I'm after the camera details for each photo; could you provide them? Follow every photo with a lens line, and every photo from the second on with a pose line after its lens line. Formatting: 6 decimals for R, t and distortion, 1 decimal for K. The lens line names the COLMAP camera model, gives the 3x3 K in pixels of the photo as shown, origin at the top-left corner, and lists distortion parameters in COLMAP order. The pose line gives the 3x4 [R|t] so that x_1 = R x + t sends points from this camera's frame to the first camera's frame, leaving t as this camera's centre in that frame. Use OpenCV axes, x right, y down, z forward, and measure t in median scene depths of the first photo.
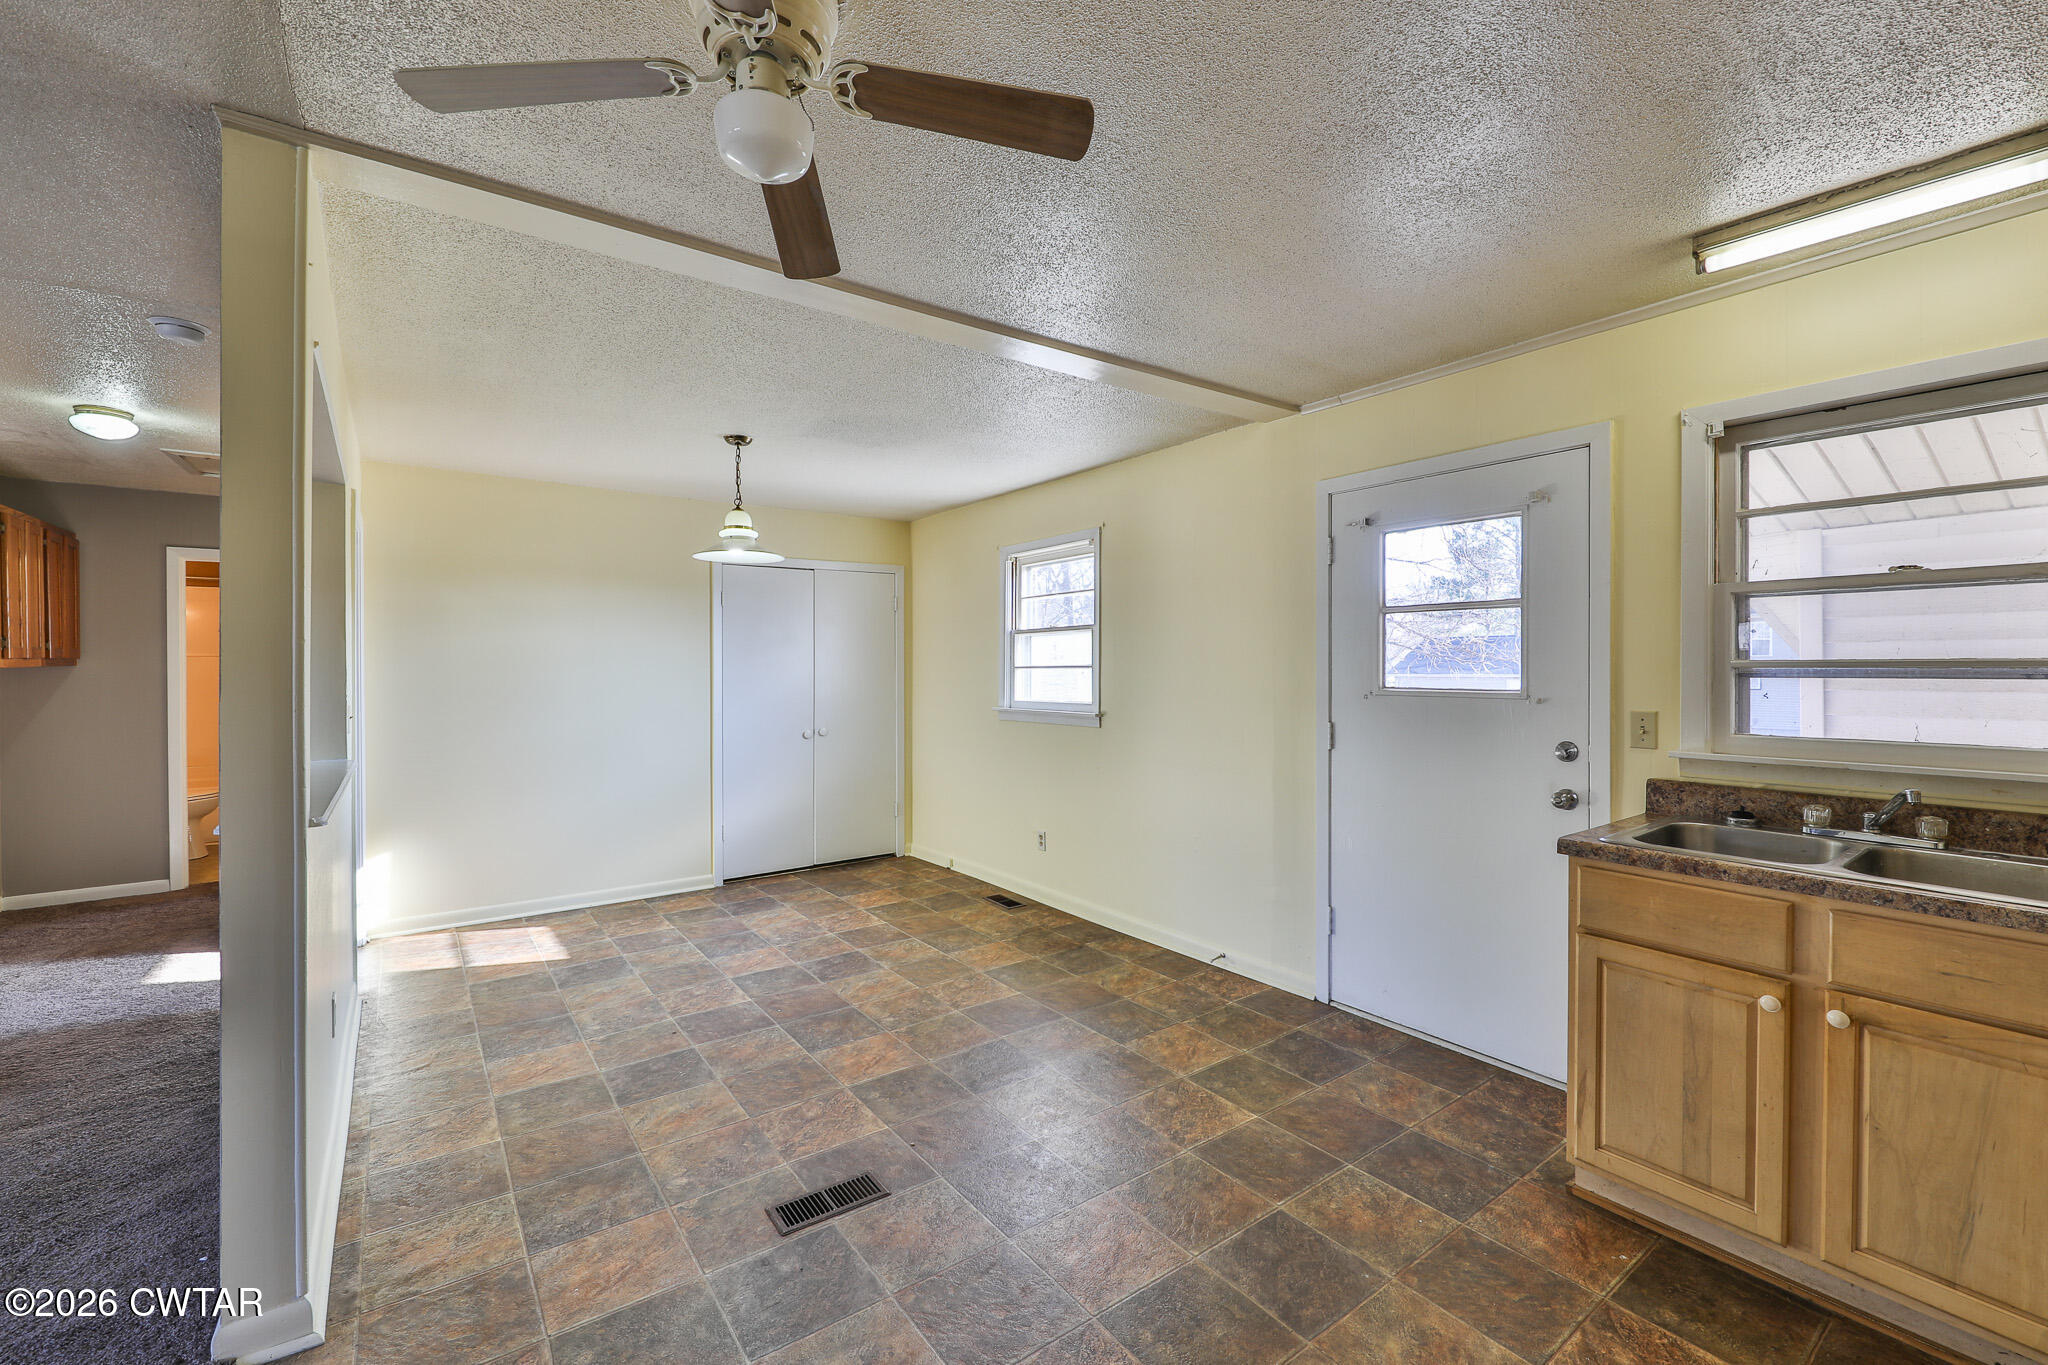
lens RADIAL K [[841.6, 0, 1016.7], [0, 841.6, 667.2], [0, 0, 1]] dist [-0.000142, 0.000033]
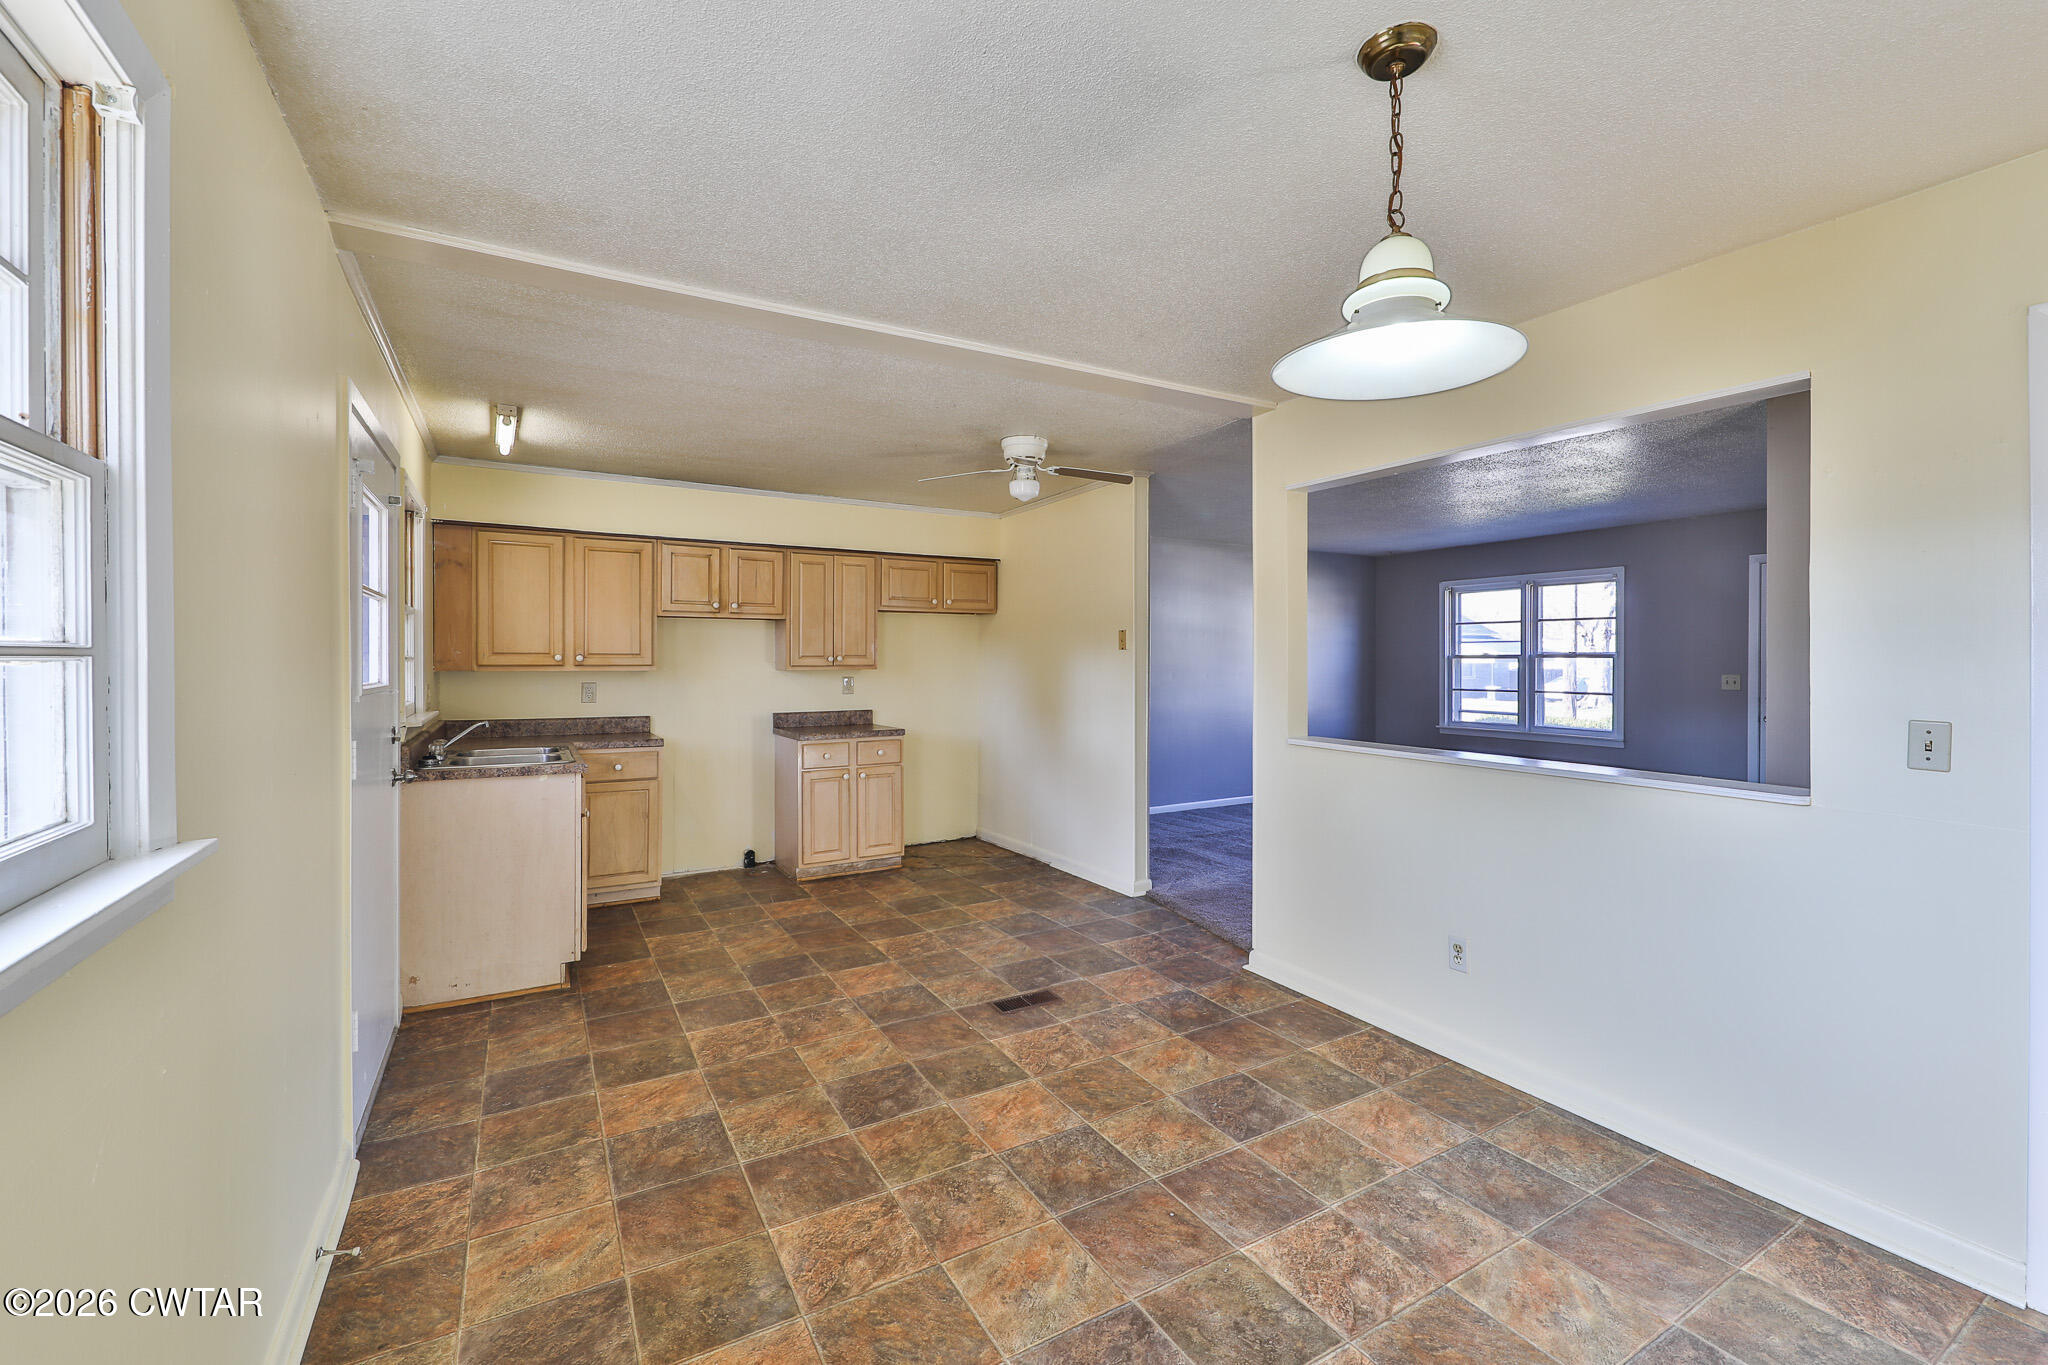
lens RADIAL K [[841.6, 0, 1016.7], [0, 841.6, 667.2], [0, 0, 1]] dist [-0.000142, 0.000033]
pose [[-0.995003, 0.000009, 0.099845, -0.268086], [0.000514, 0.999987, 0.005041, 0.003887], [-0.099844, 0.005067, -0.994990, 1.888862]]
